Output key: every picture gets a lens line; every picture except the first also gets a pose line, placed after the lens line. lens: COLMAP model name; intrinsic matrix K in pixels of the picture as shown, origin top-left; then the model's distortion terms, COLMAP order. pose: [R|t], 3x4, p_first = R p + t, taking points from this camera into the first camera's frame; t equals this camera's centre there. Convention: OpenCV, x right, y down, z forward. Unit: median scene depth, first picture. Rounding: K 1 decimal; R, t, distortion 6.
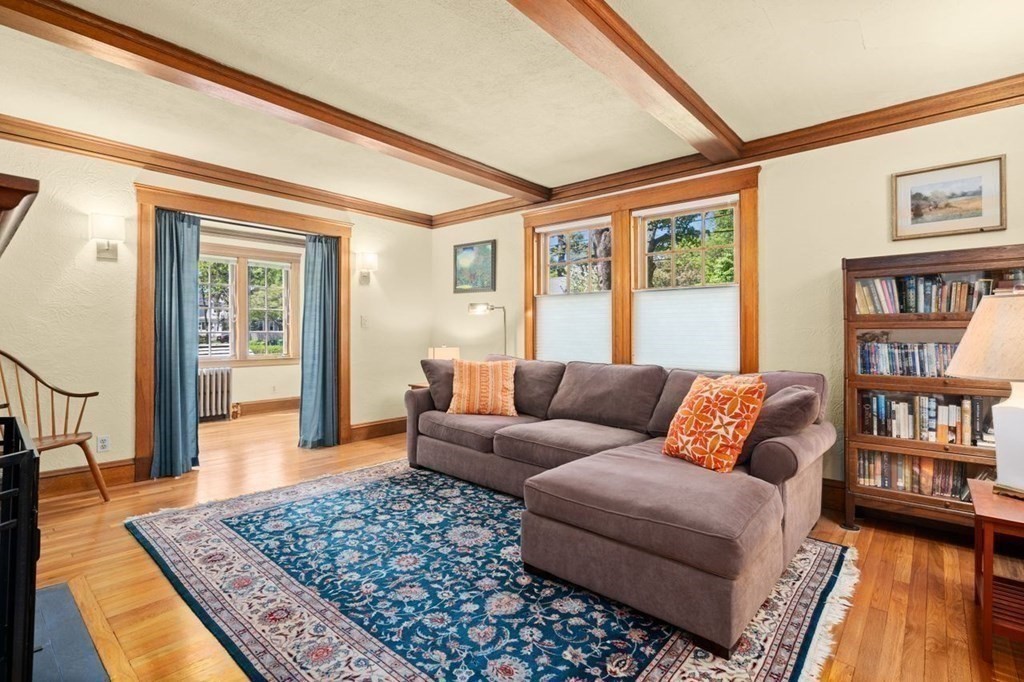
lens RADIAL K [[480.1, 0, 507.4], [0, 480.1, 337.6], [0, 0, 1]] dist [-0.001123, 0.000650]
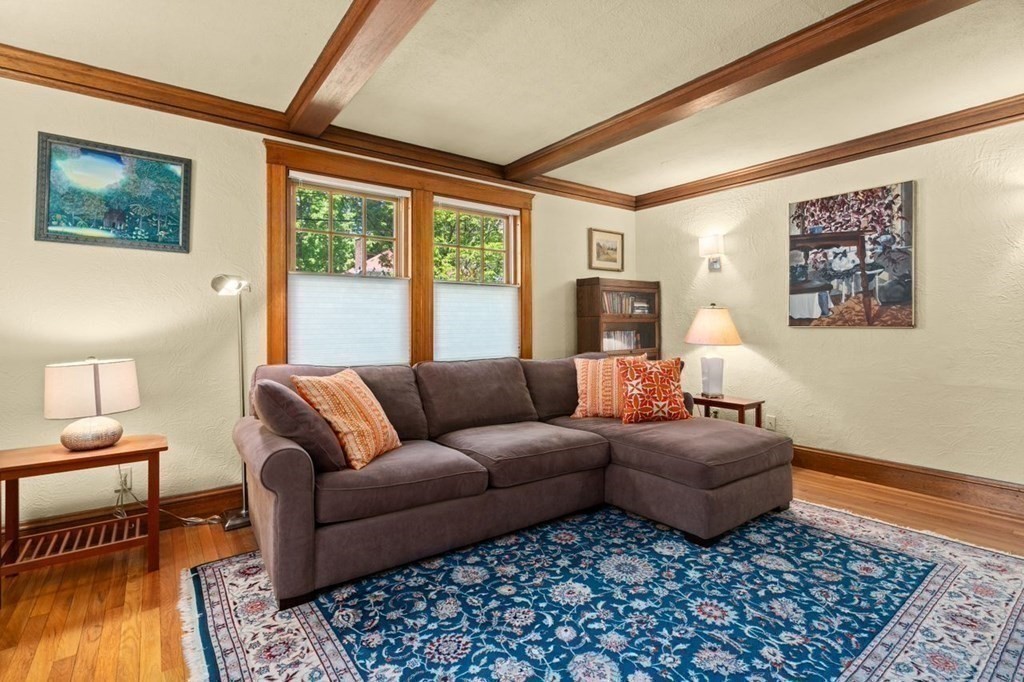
lens RADIAL K [[481.8, 0, 509.4], [0, 481.8, 320.9], [0, 0, 1]] dist [0.000812, 0.000499]
pose [[0.210539, 0.003153, 0.977580, -0.926250], [0.015376, 0.999860, -0.006536, -0.018122], [-0.977465, 0.016407, 0.210461, 0.995429]]
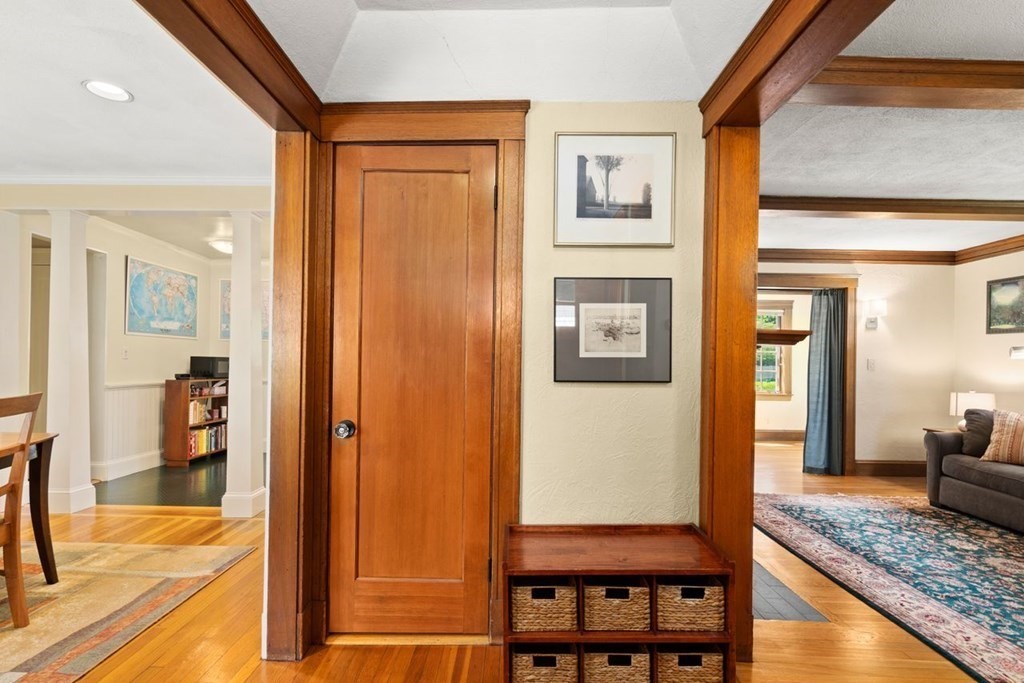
lens RADIAL K [[490.5, 0, 510.8], [0, 490.5, 364.2], [0, 0, 1]] dist [-0.002291, -0.001168]
pose [[0.645126, 0.006335, -0.764050, 0.031149], [-0.020291, 0.999755, -0.008843, -0.015975], [0.763807, 0.021208, 0.645096, -0.589496]]
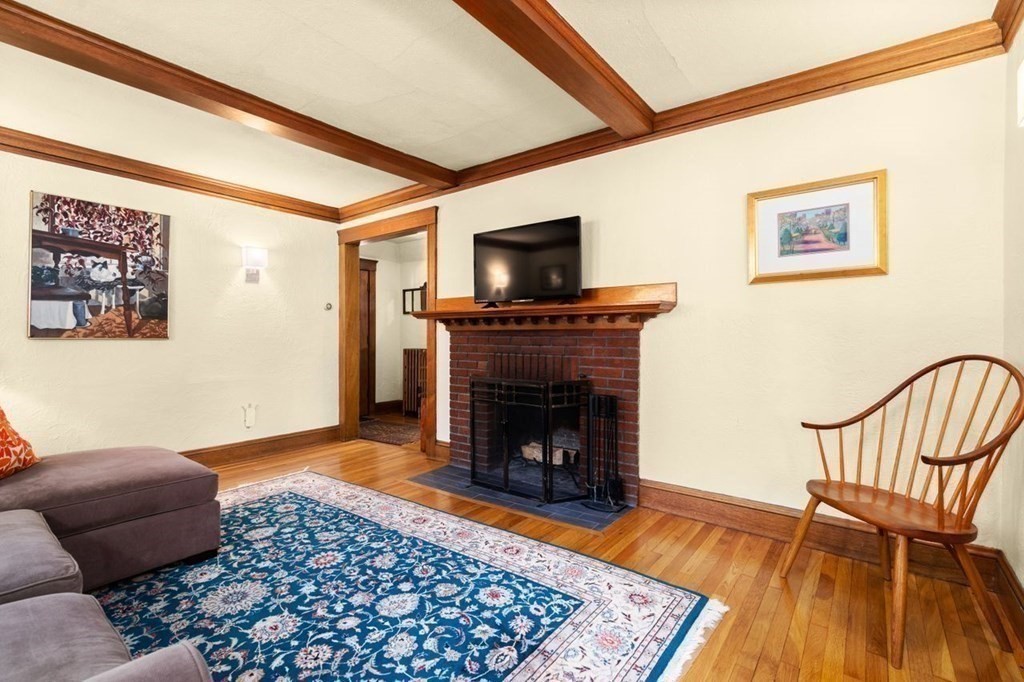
lens RADIAL K [[472.1, 0, 515.0], [0, 472.1, 343.8], [0, 0, 1]] dist [0.000267, 0.000257]
pose [[-0.996990, -0.005153, -0.077360, -0.458612], [-0.006877, 0.999734, 0.022029, -0.017808], [0.077226, 0.022495, -0.996760, 1.749246]]
